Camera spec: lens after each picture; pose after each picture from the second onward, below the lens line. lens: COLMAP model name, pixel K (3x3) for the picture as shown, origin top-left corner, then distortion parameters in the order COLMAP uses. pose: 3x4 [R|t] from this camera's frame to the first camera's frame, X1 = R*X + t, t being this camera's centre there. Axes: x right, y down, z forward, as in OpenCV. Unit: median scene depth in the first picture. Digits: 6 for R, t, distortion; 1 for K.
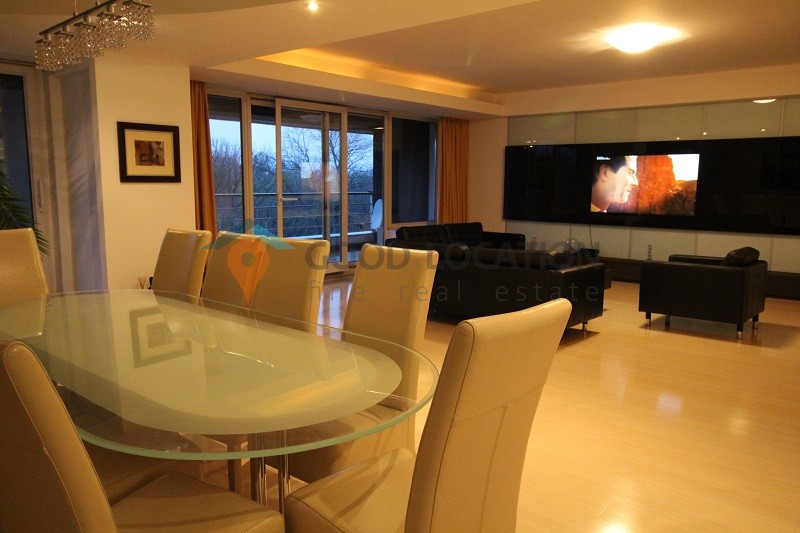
lens RADIAL K [[638.7, 0, 402.0], [0, 638.7, 267.8], [0, 0, 1]] dist [0.013497, 0.002769]
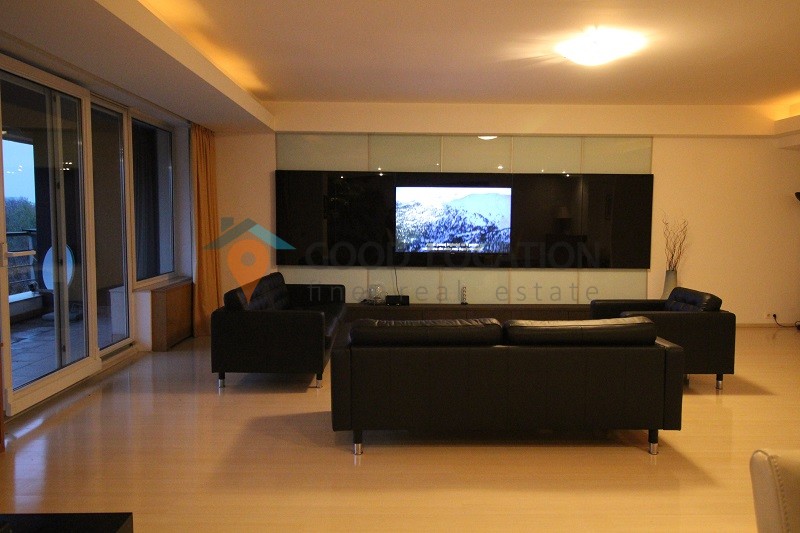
lens RADIAL K [[638.7, 0, 400.0], [0, 638.7, 264.5], [0, 0, 1]] dist [0.013497, 0.002769]
pose [[0.741729, -0.058328, 0.668158, -0.302541], [0.085861, 0.996272, -0.008344, -0.071318], [-0.665181, 0.063558, 0.743972, 0.414729]]
